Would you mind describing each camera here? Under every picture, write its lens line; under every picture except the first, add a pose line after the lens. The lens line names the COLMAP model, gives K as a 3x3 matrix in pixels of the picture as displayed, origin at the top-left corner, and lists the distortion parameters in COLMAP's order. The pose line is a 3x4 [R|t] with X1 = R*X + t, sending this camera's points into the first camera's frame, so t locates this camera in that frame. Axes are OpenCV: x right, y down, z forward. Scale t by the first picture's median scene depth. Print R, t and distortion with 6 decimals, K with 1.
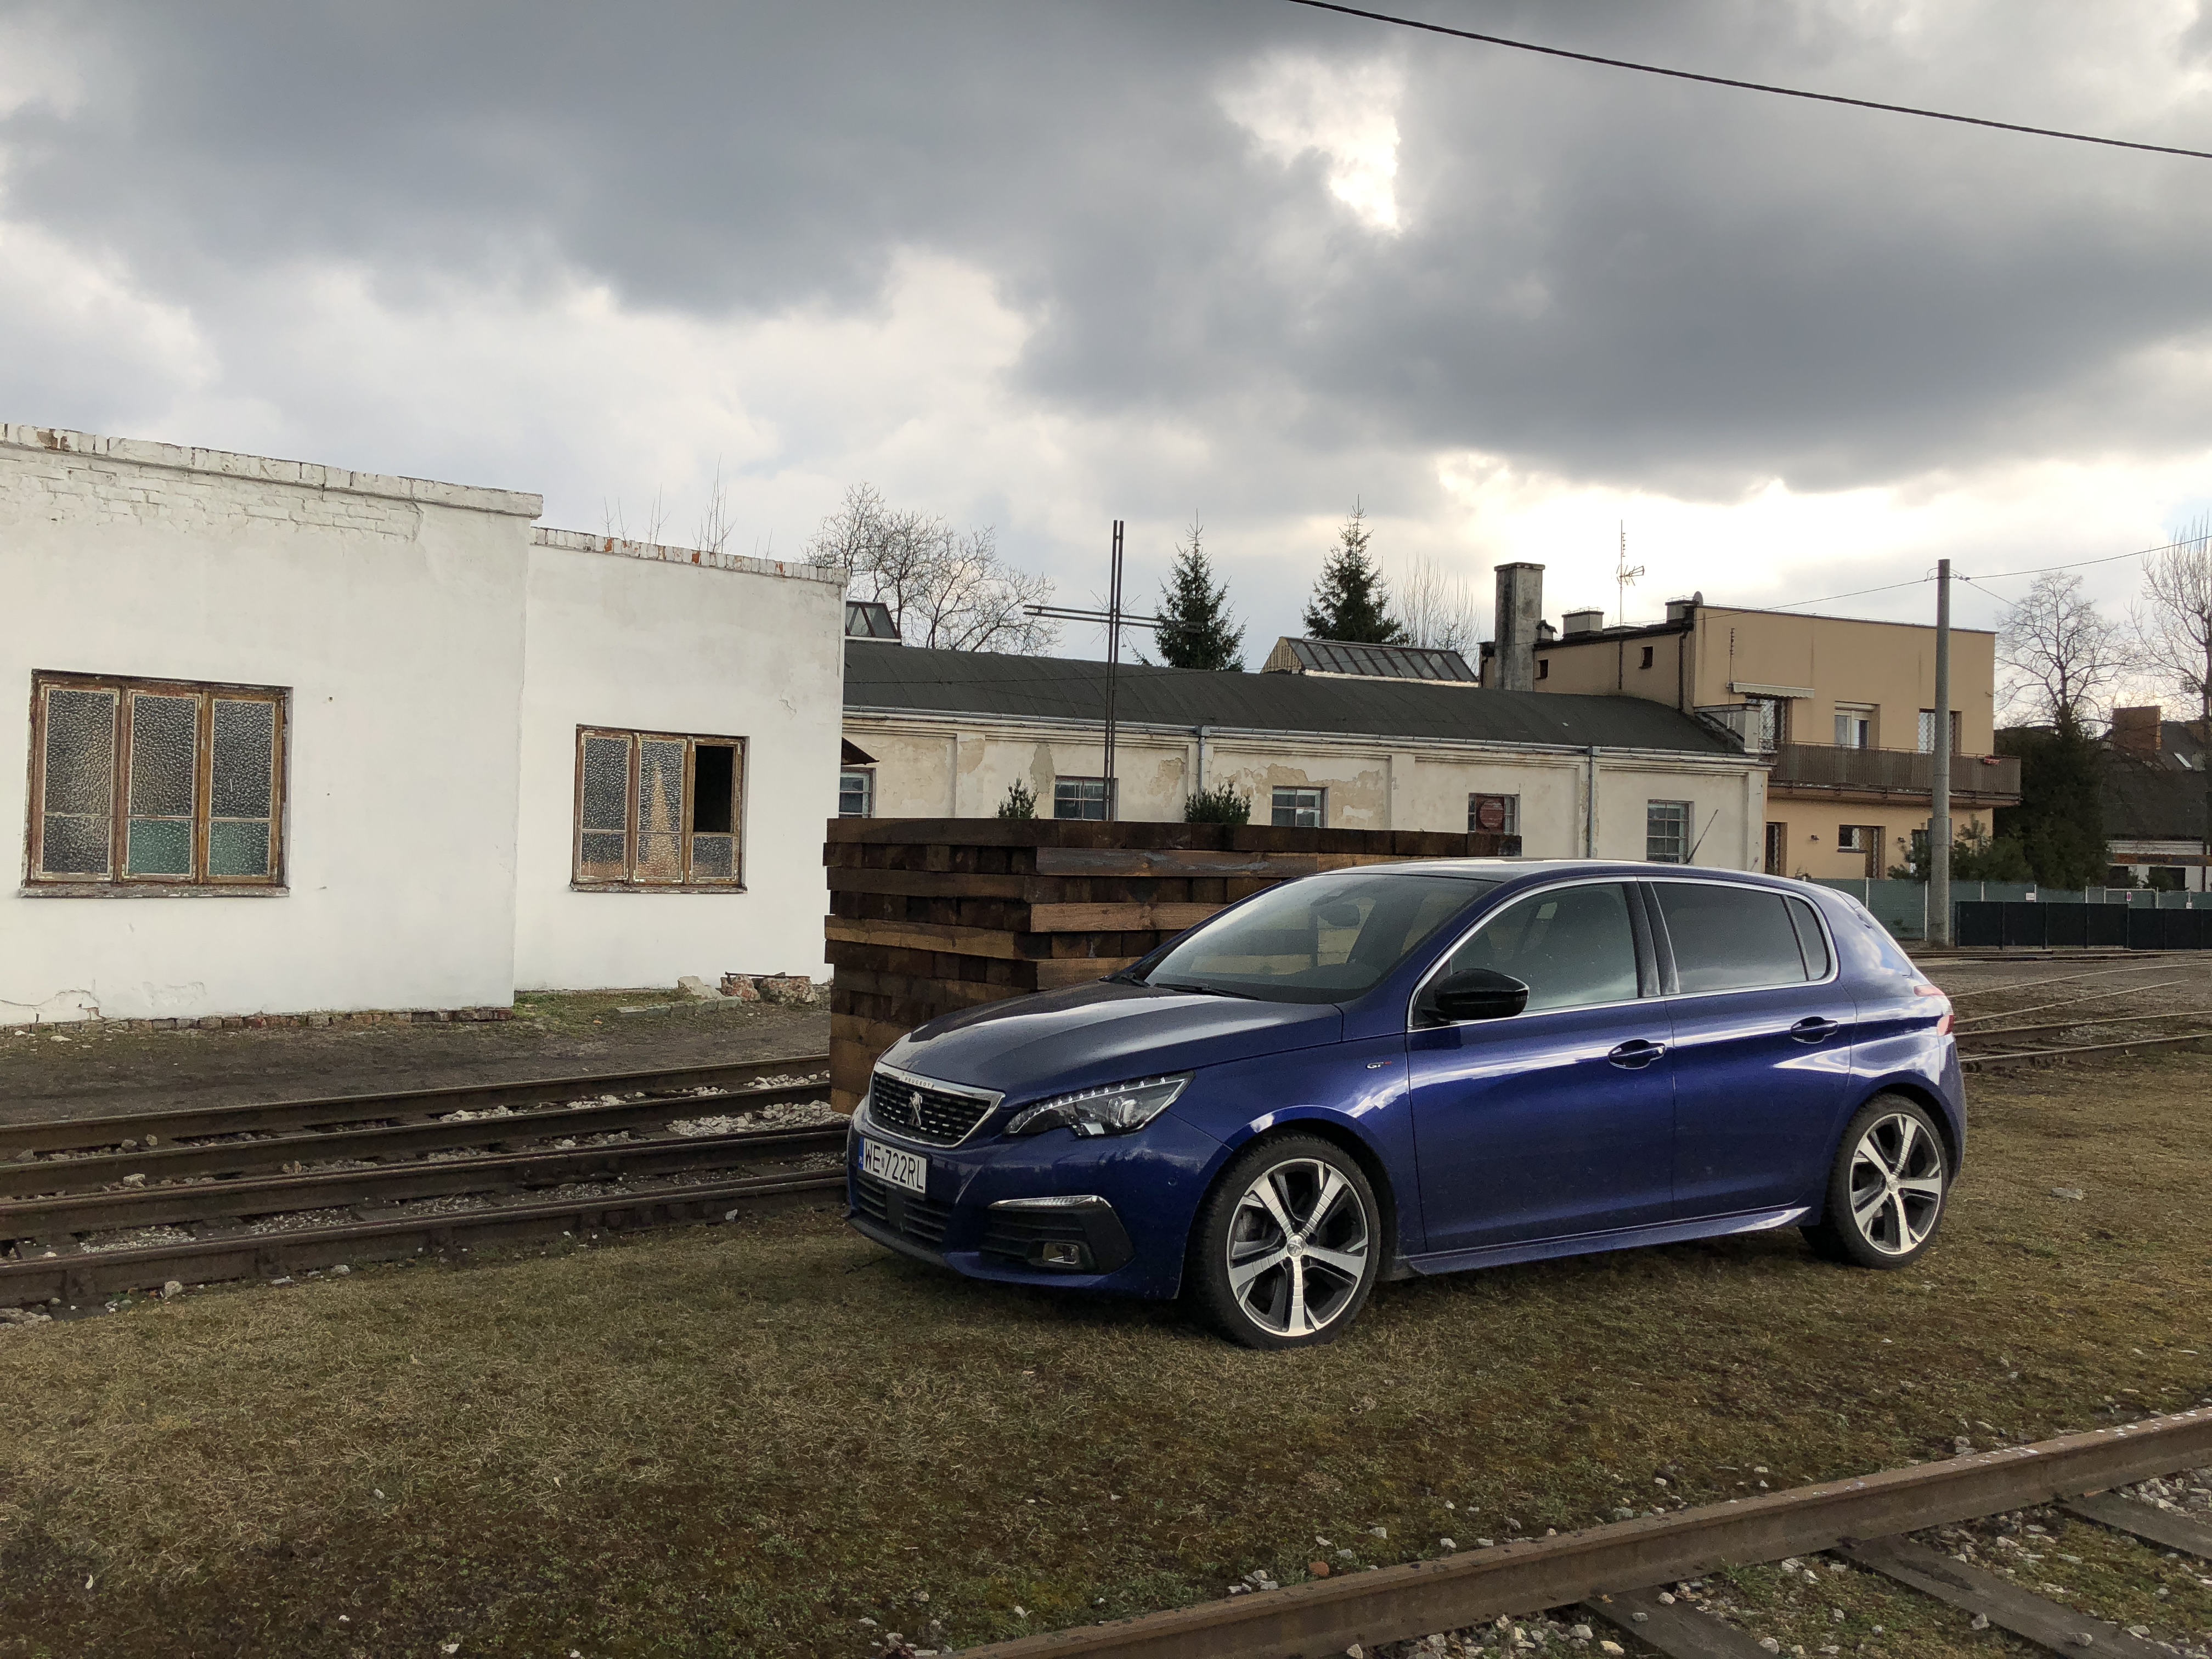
lens RADIAL K [[1763.8, 0, 1106.0], [0, 1763.8, 829.5], [0, 0, 1]] dist [0.038460, -0.000690]
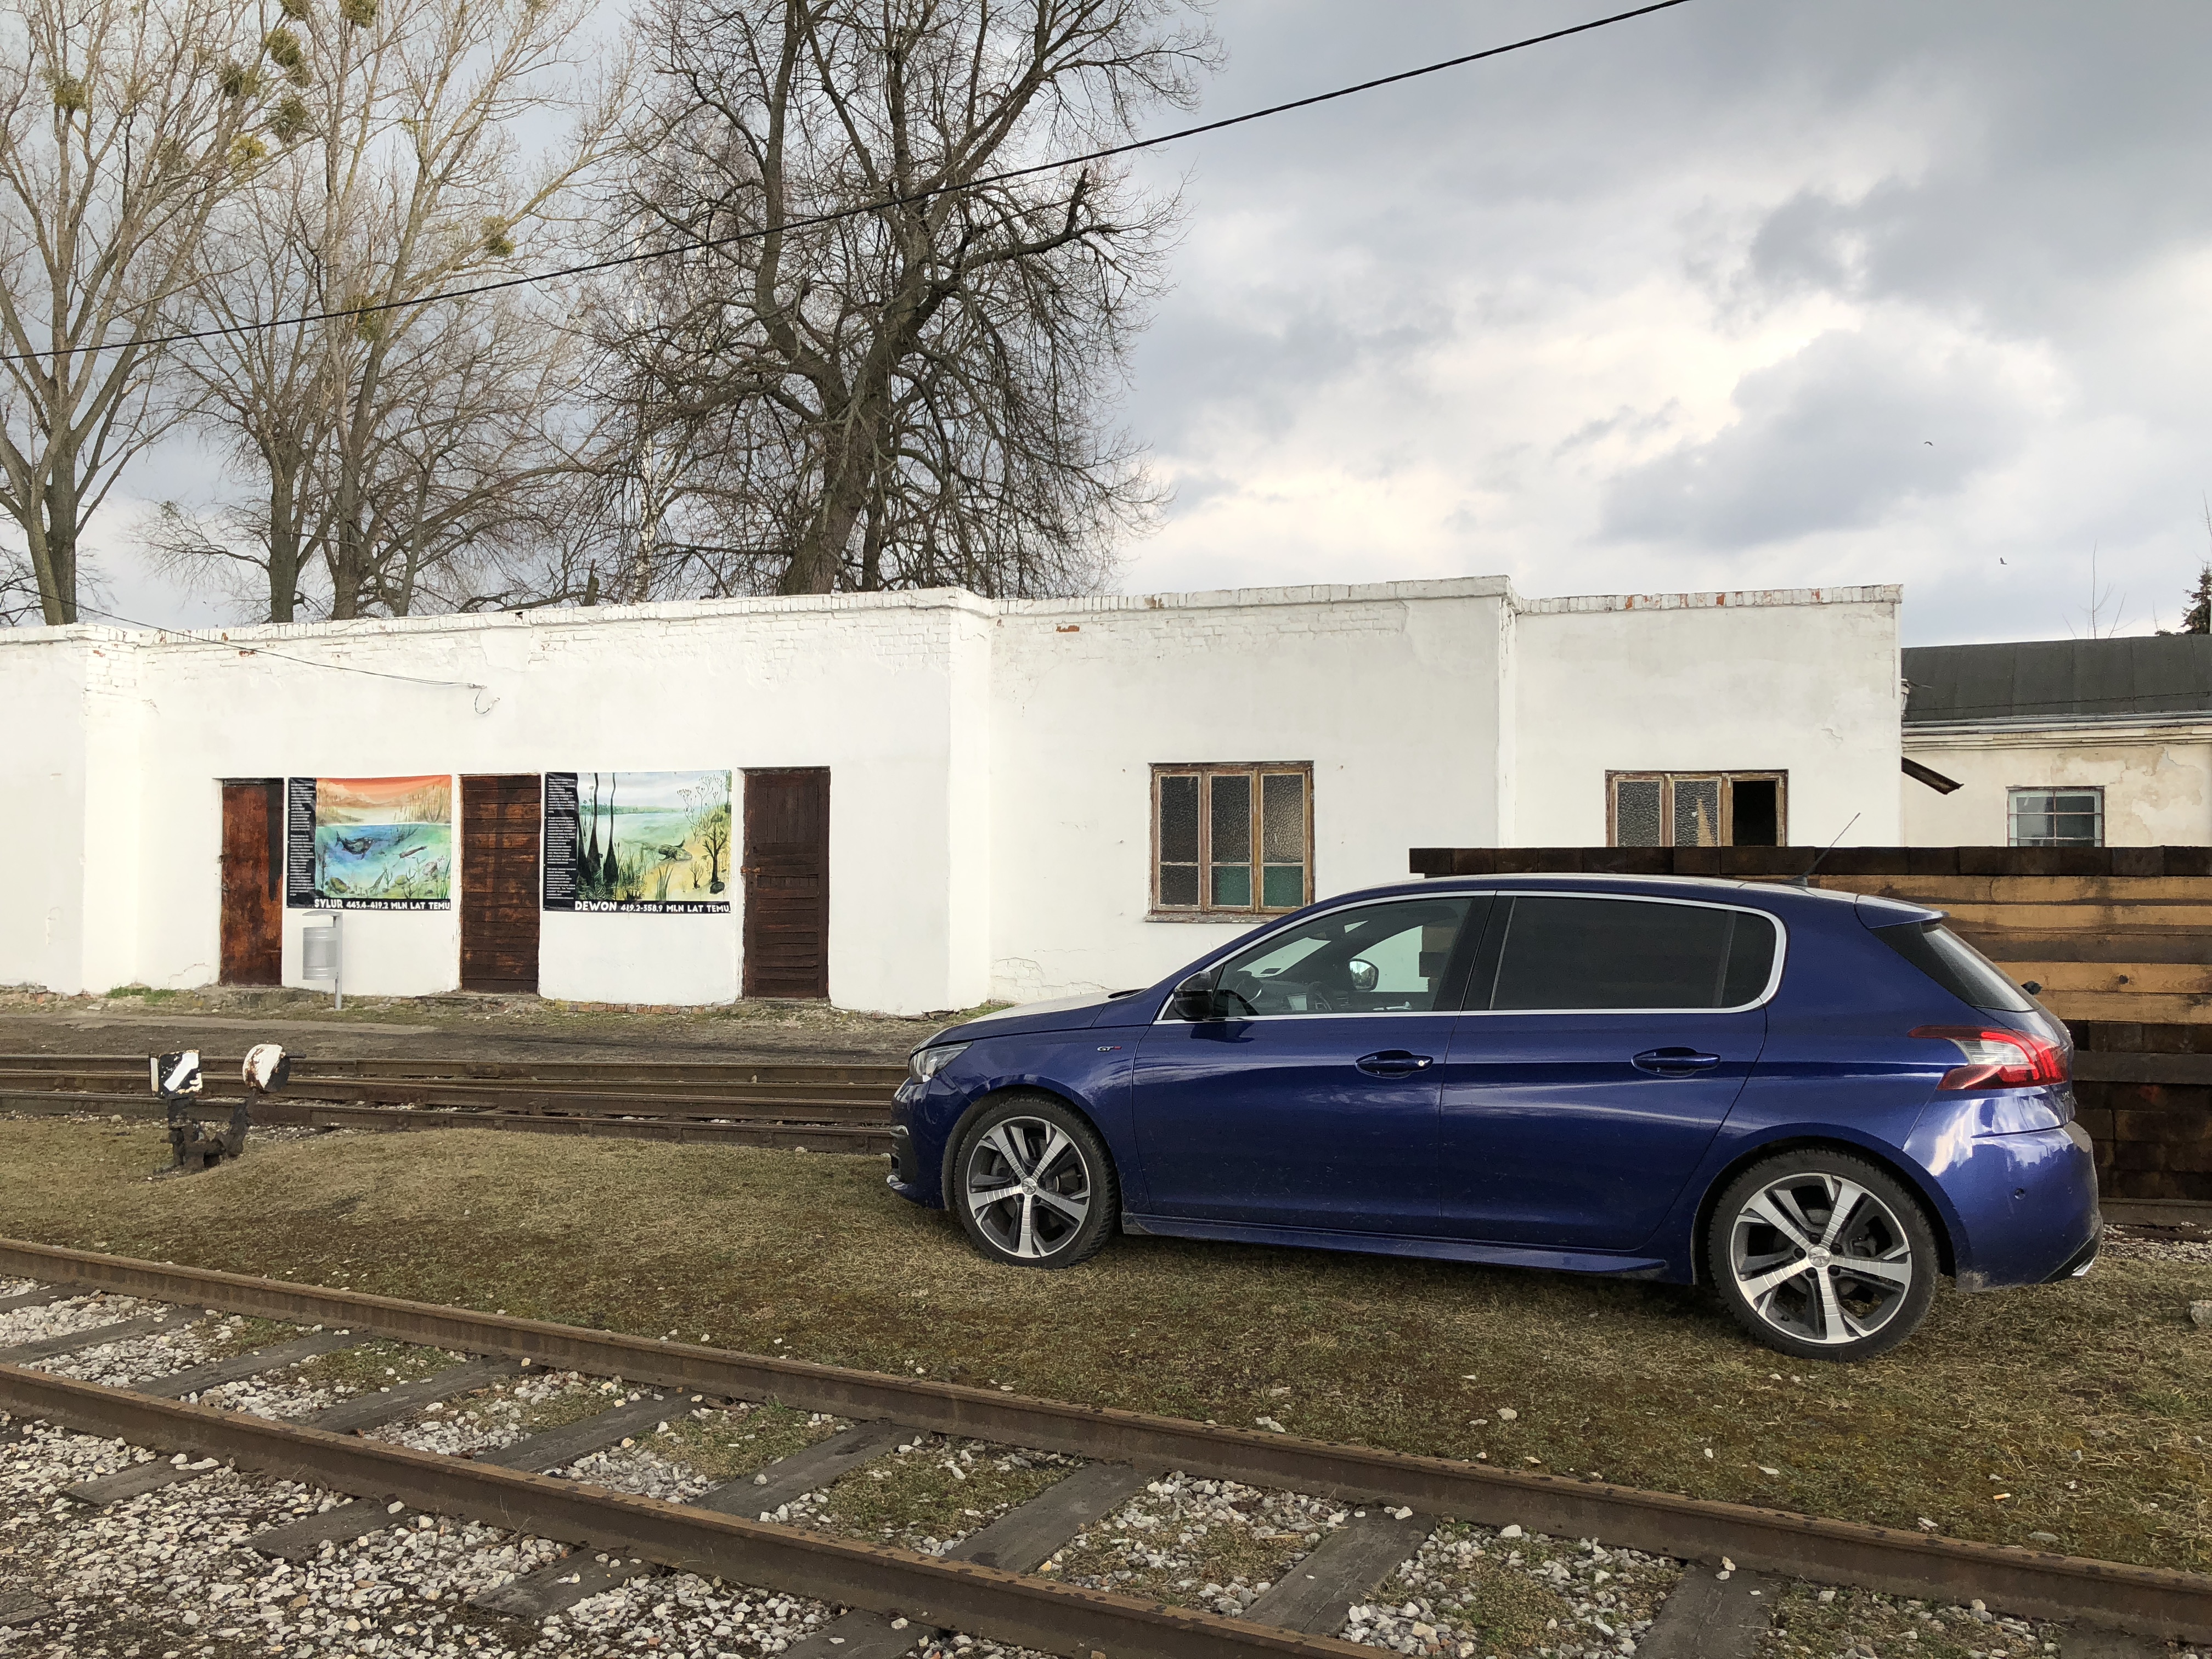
lens RADIAL K [[1763.8, 0, 1106.0], [0, 1763.8, 829.5], [0, 0, 1]] dist [0.038460, -0.000690]
pose [[0.592193, -0.039791, -0.804813, 0.500089], [0.019431, 0.999195, -0.035103, 0.012230], [0.805562, 0.005150, 0.592489, 0.130818]]
